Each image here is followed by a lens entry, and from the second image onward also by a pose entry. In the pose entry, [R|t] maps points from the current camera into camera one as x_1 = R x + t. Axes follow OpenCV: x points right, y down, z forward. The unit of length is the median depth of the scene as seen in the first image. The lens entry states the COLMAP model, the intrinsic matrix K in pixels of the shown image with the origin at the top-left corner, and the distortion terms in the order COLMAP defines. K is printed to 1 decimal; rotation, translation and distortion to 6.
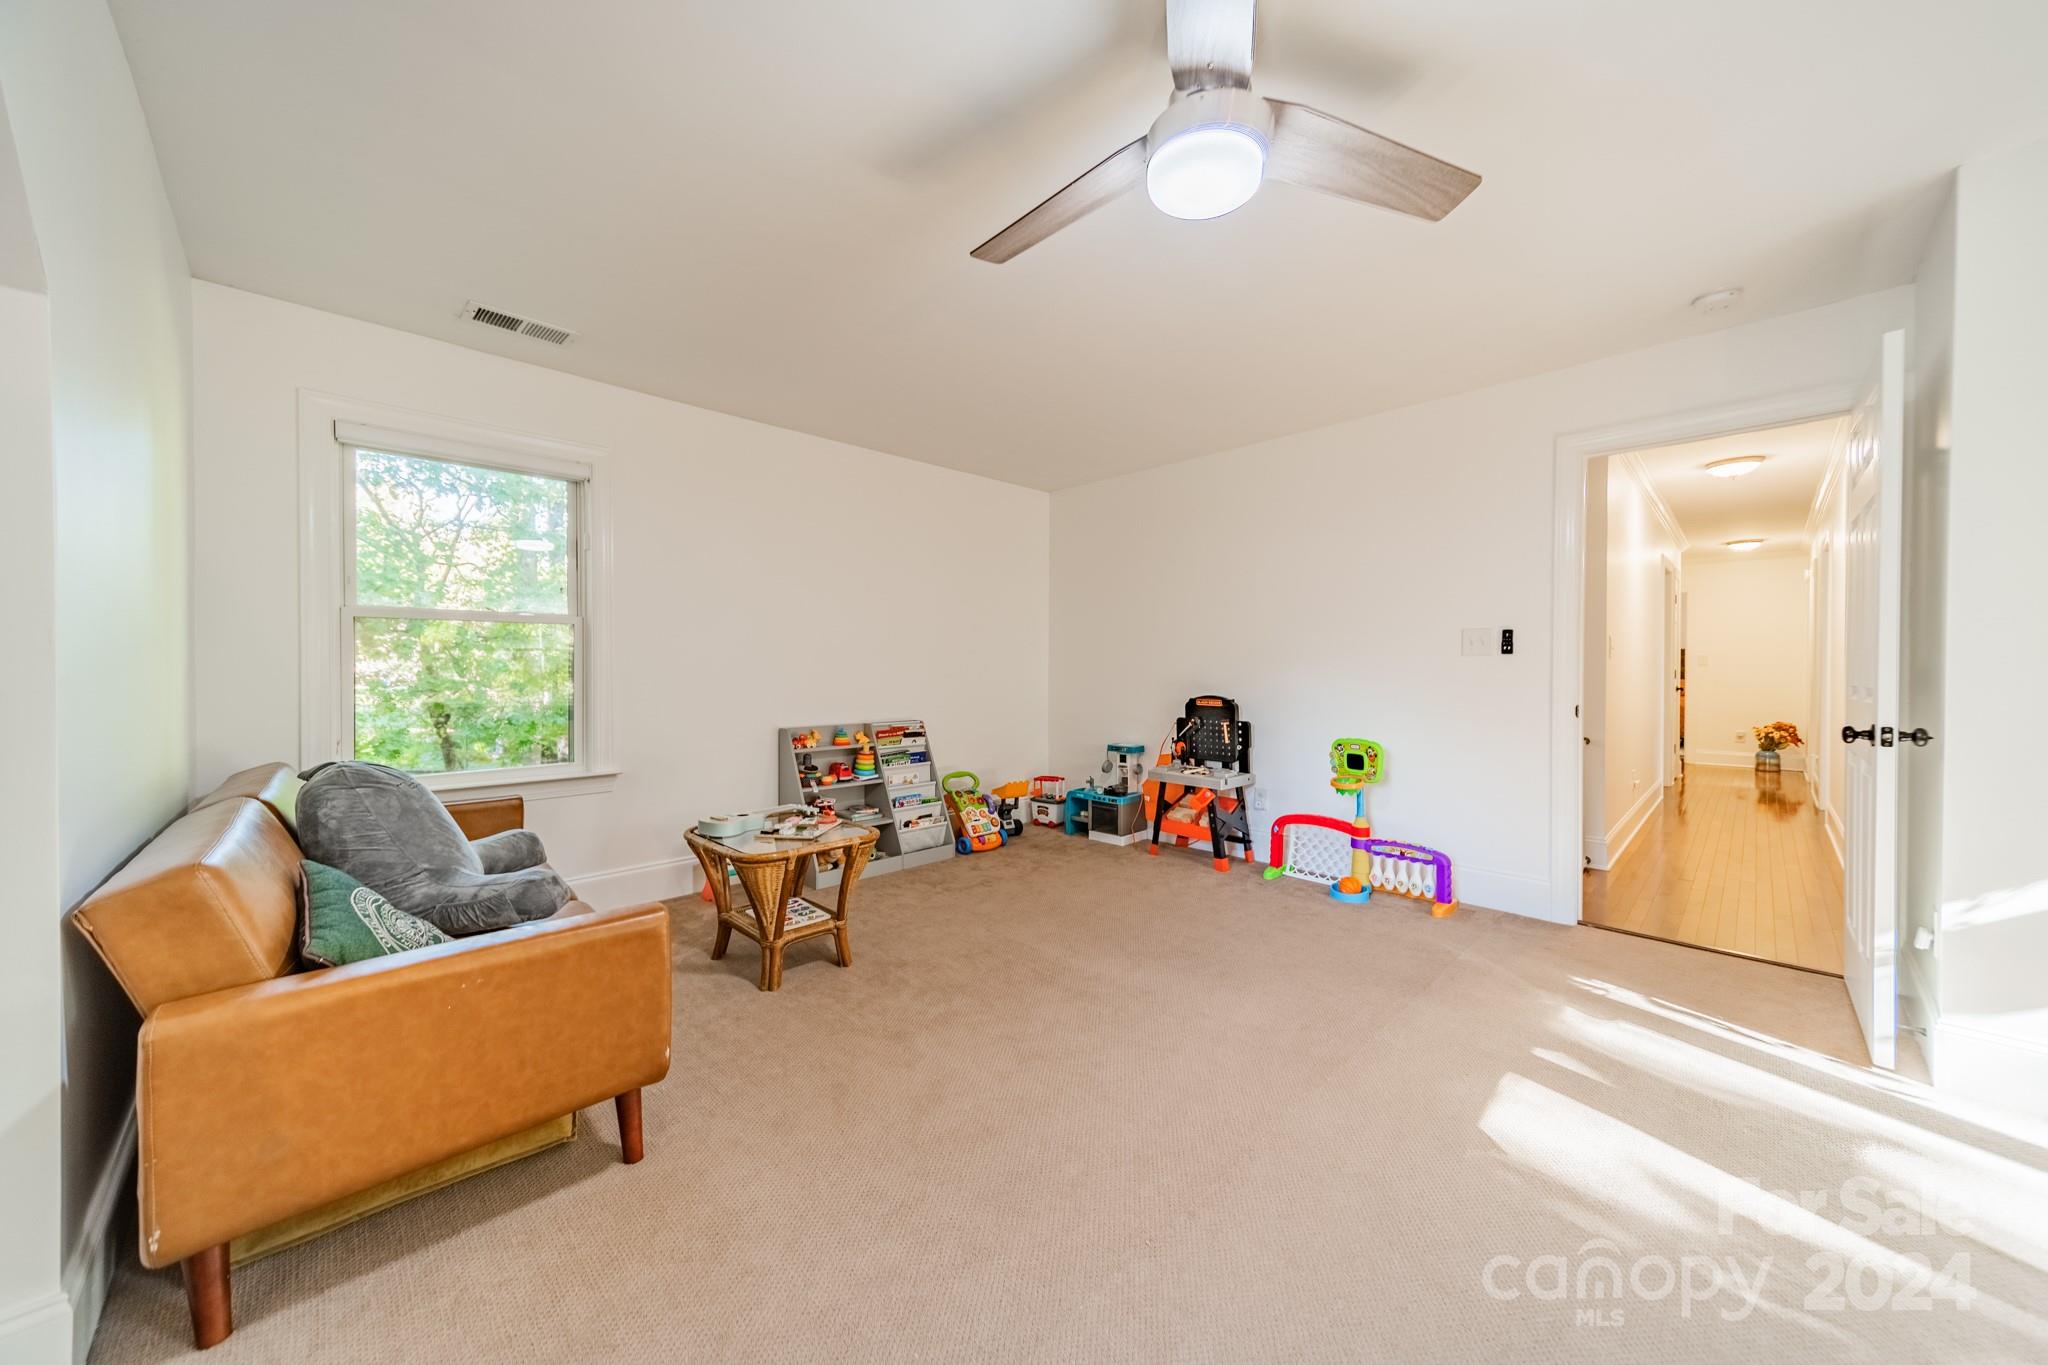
lens RADIAL K [[721.6, 0, 1026.2], [0, 721.6, 675.2], [0, 0, 1]] dist [0.006755, -0.000058]
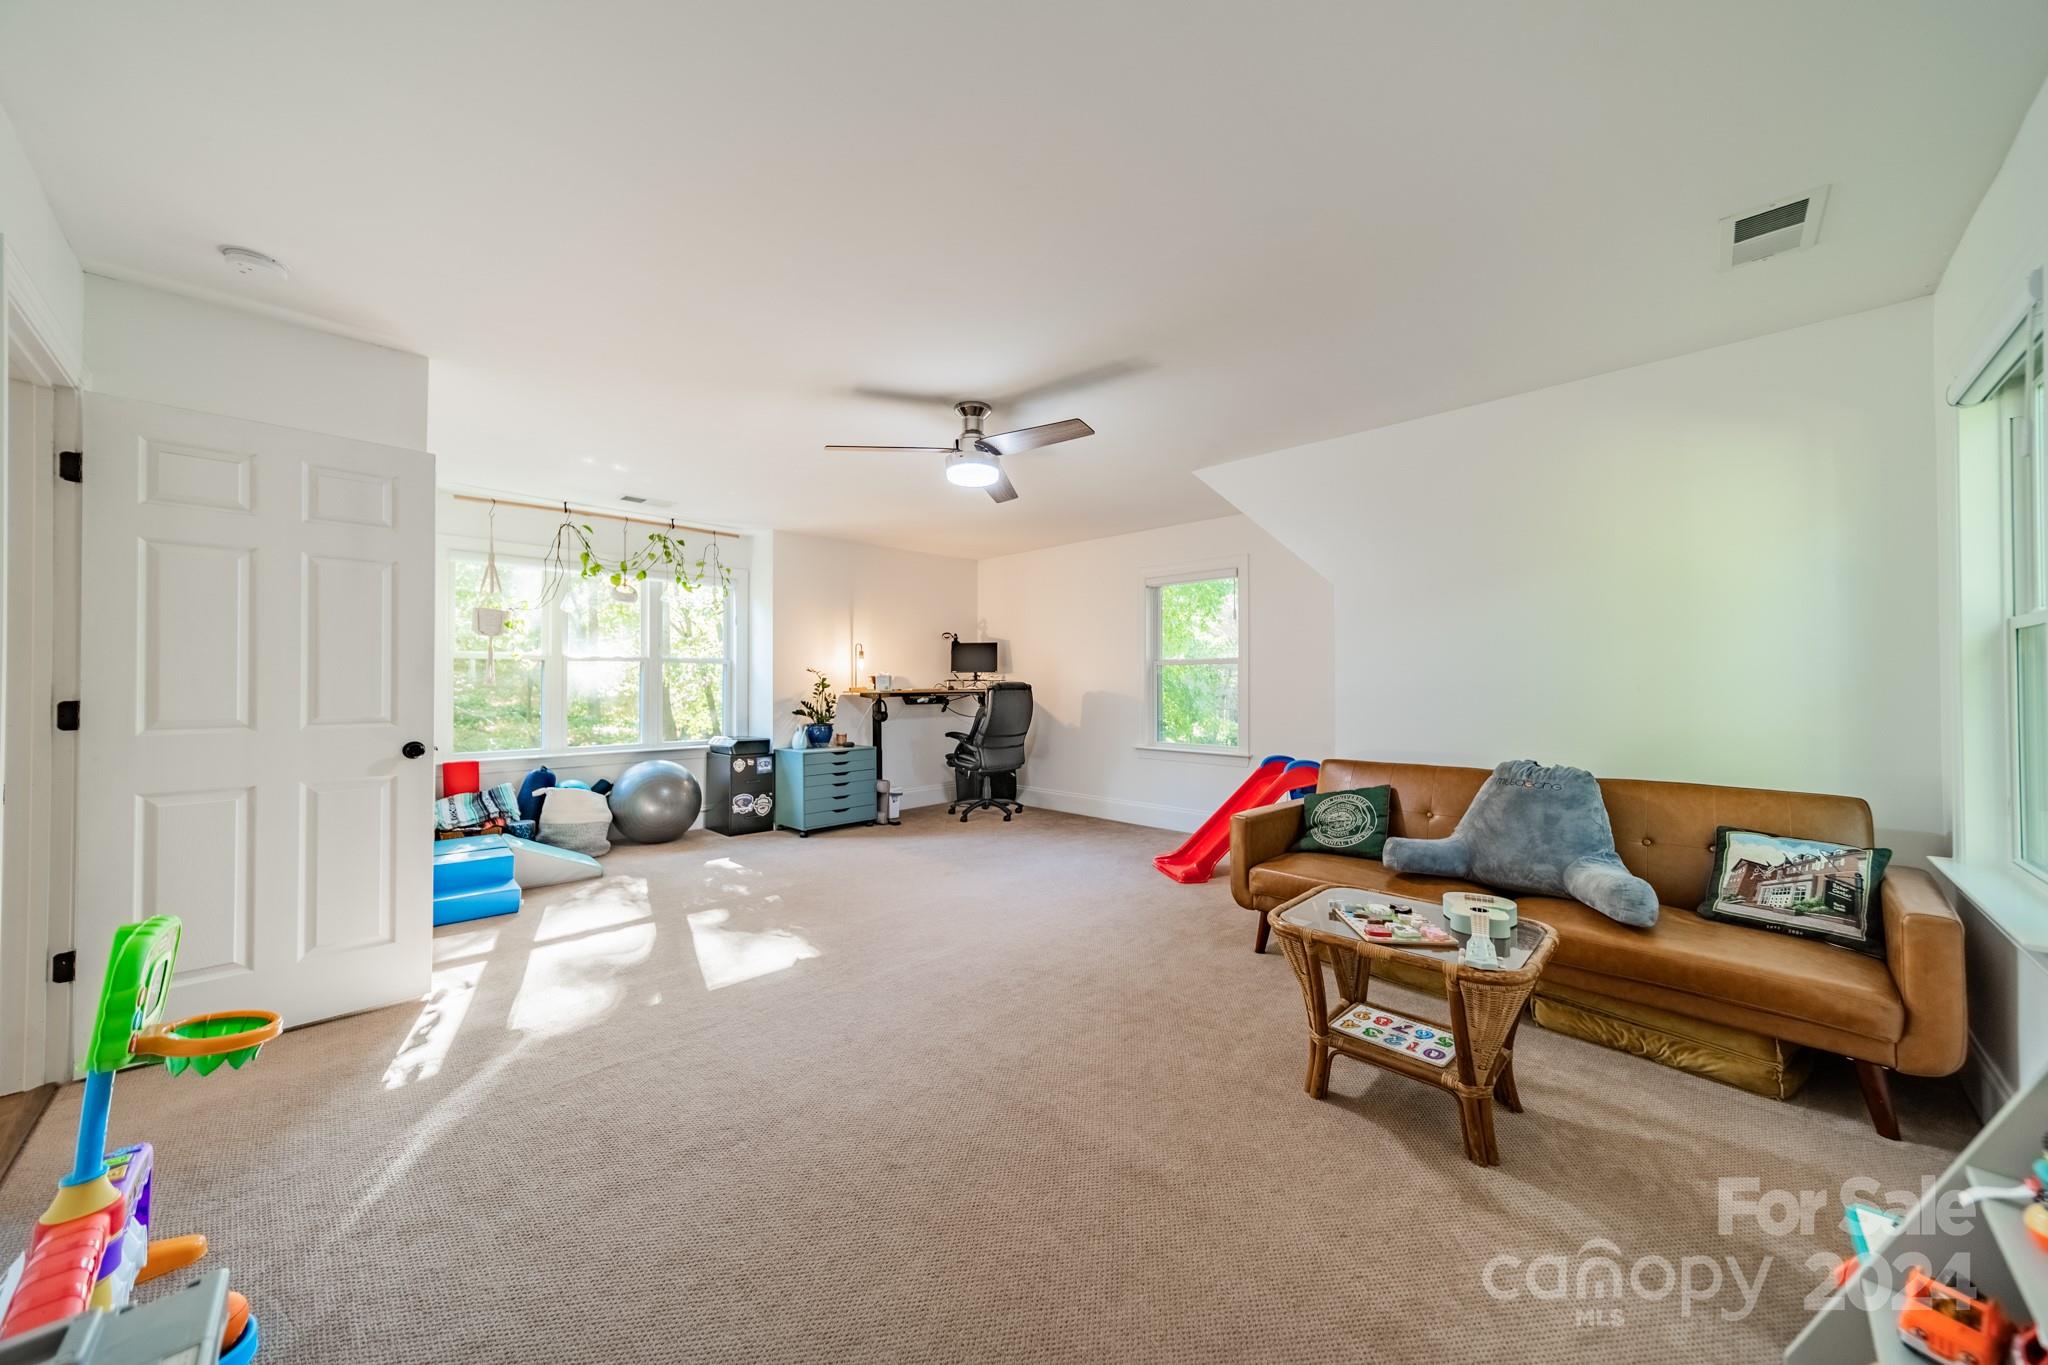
lens RADIAL K [[721.6, 0, 1026.2], [0, 721.6, 675.2], [0, 0, 1]] dist [0.006755, -0.000058]
pose [[-0.999855, 0.002493, -0.016841, 0.051026], [0.002540, 0.999993, -0.002797, -0.028079], [0.016834, -0.002839, -0.999854, 1.432295]]
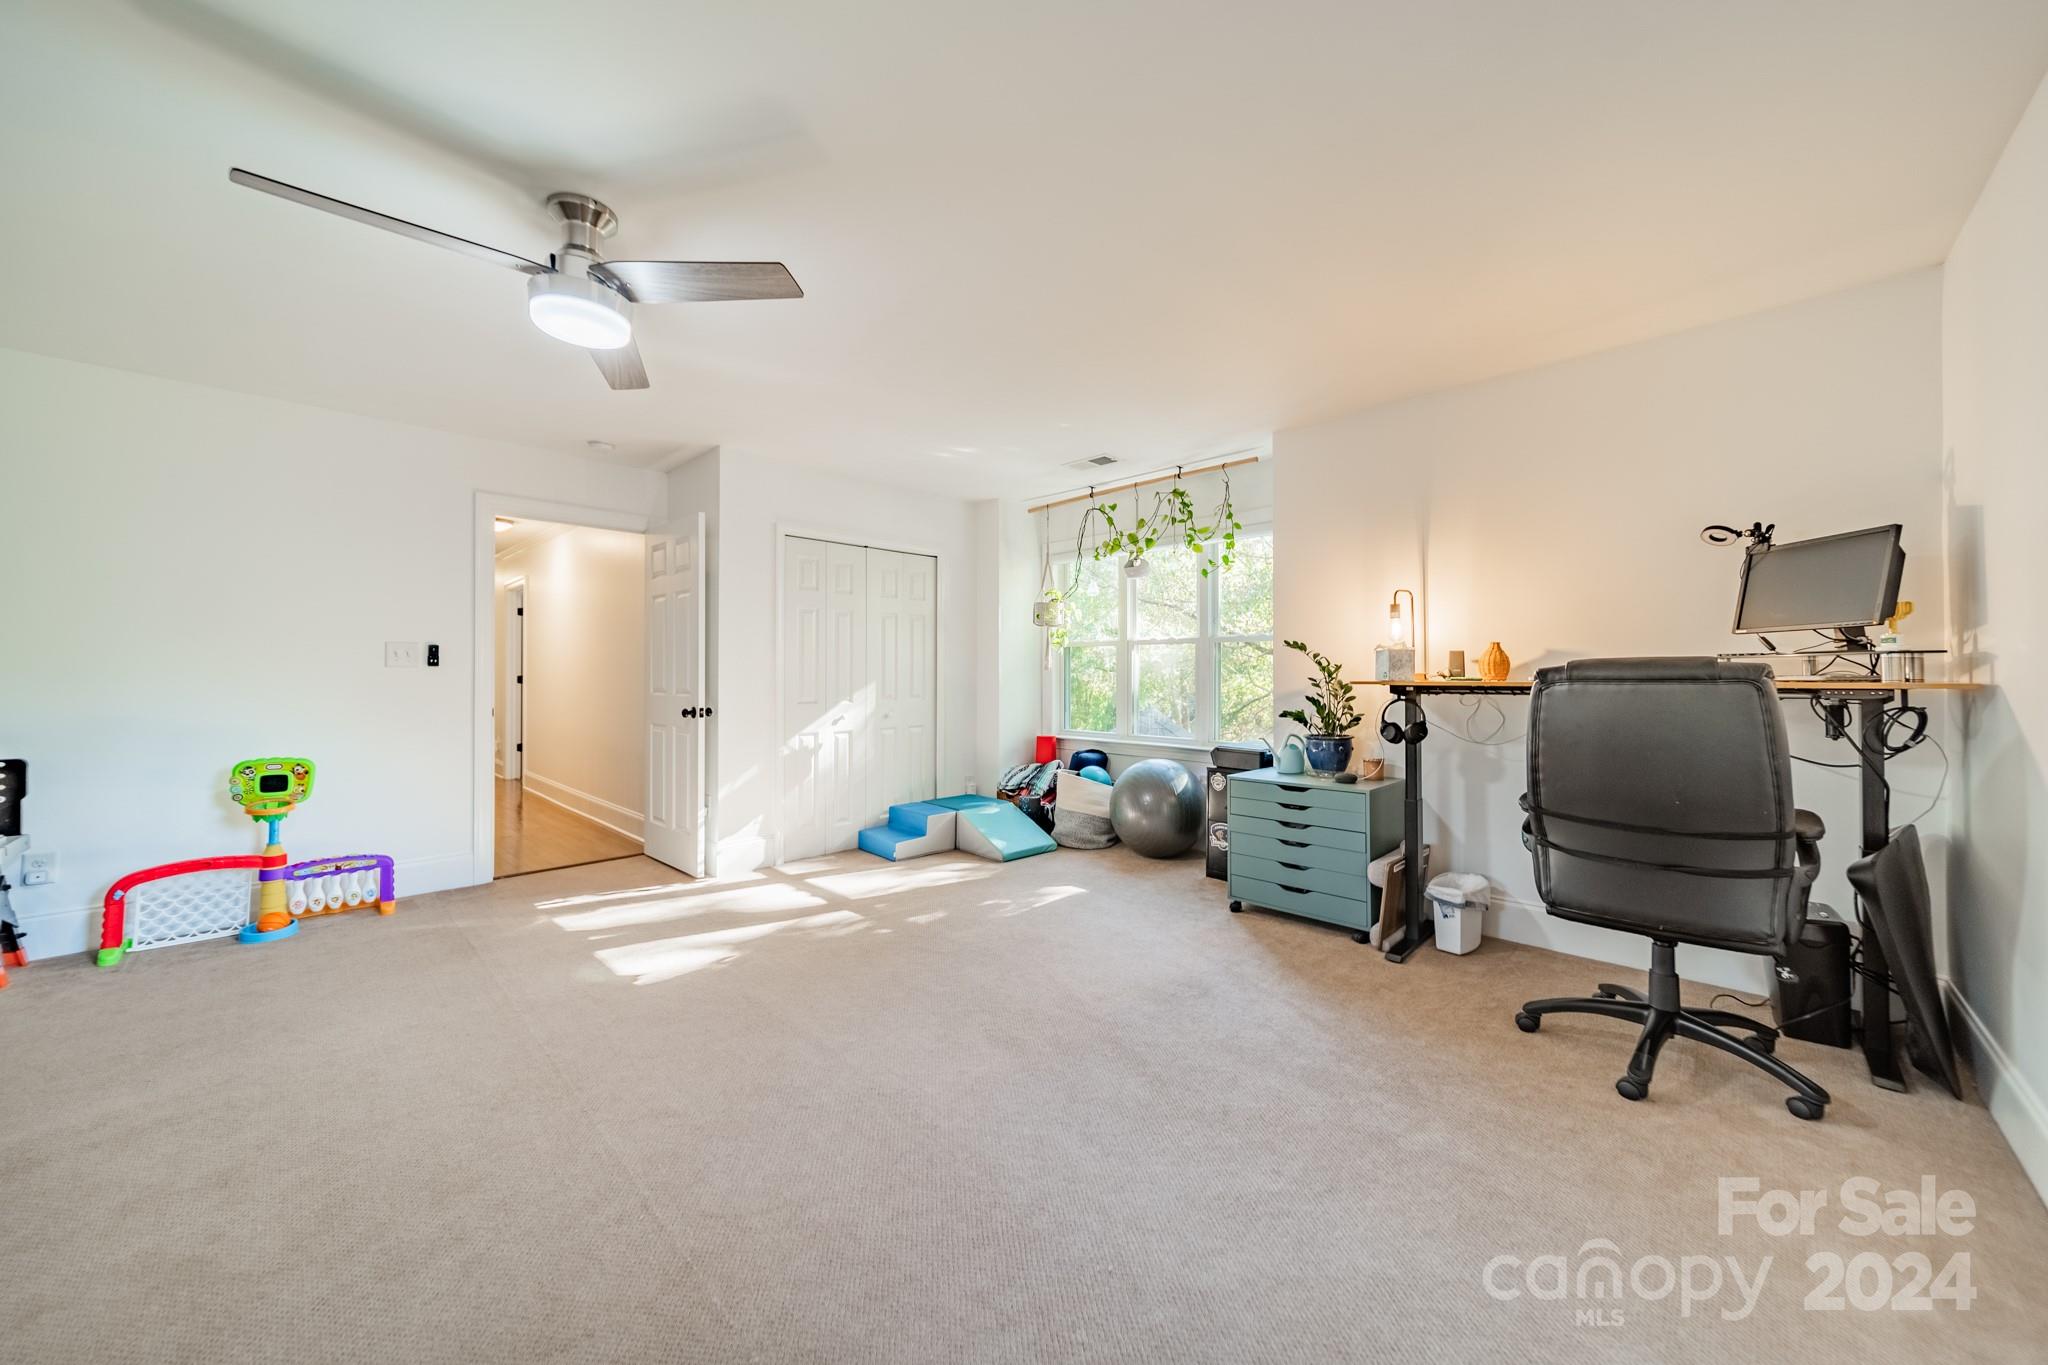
lens RADIAL K [[721.6, 0, 1026.2], [0, 721.6, 675.2], [0, 0, 1]] dist [0.006755, -0.000058]
pose [[-0.027844, 0.001898, 0.999610, -0.504519], [0.009627, 0.999952, -0.001631, -0.004402], [-0.999566, 0.009578, -0.027861, 0.094753]]
